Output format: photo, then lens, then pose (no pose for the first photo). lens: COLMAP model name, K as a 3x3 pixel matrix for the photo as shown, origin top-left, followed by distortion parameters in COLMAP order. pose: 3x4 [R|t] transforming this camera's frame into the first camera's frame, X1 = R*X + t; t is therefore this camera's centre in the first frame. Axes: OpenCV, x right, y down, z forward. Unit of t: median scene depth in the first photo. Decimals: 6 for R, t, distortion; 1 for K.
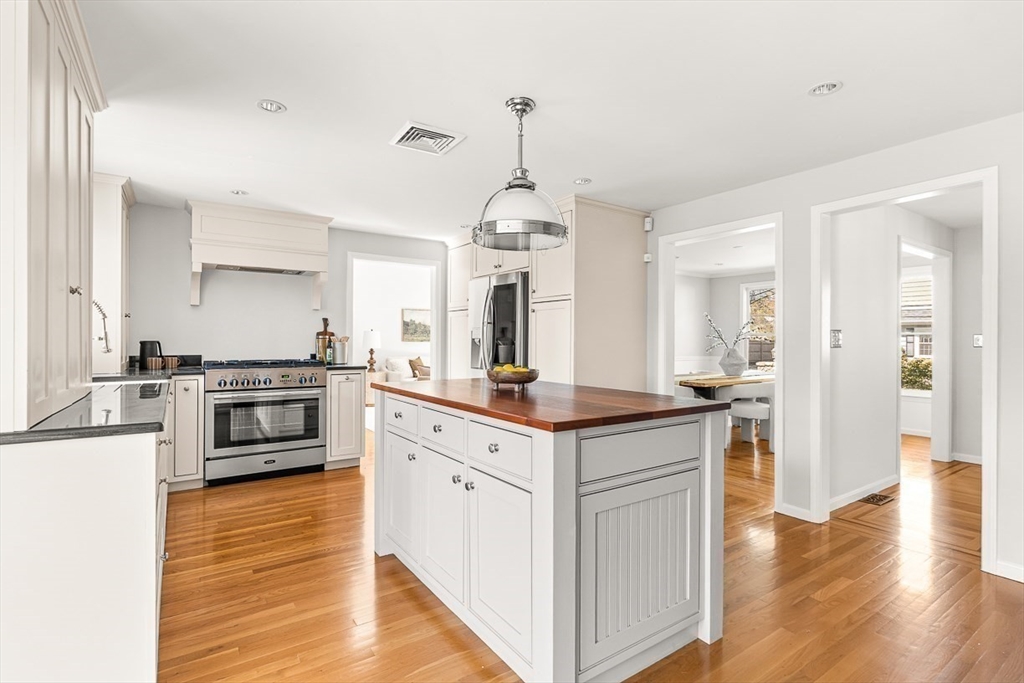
lens RADIAL K [[493.0, 0, 515.4], [0, 493.0, 338.5], [0, 0, 1]] dist [0.001771, 0.000417]
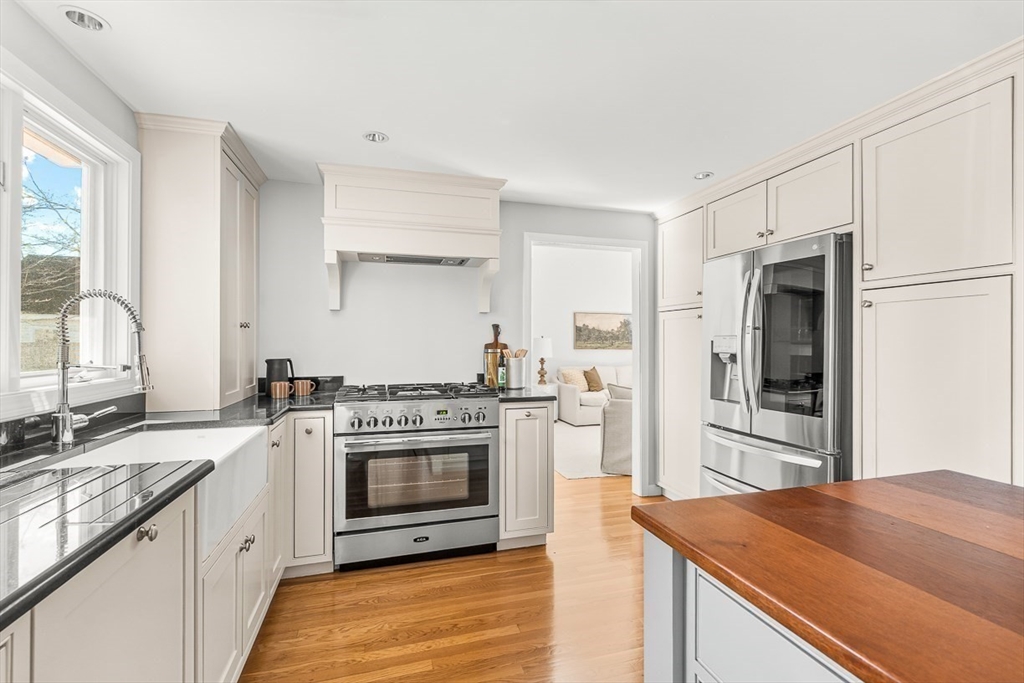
lens RADIAL K [[461.0, 0, 514.3], [0, 461.0, 340.9], [0, 0, 1]] dist [0.001965, 0.000375]
pose [[0.949927, -0.004866, -0.312435, -0.166486], [0.004498, 0.999988, -0.001900, -0.017692], [0.312440, 0.000400, 0.949937, 0.409351]]
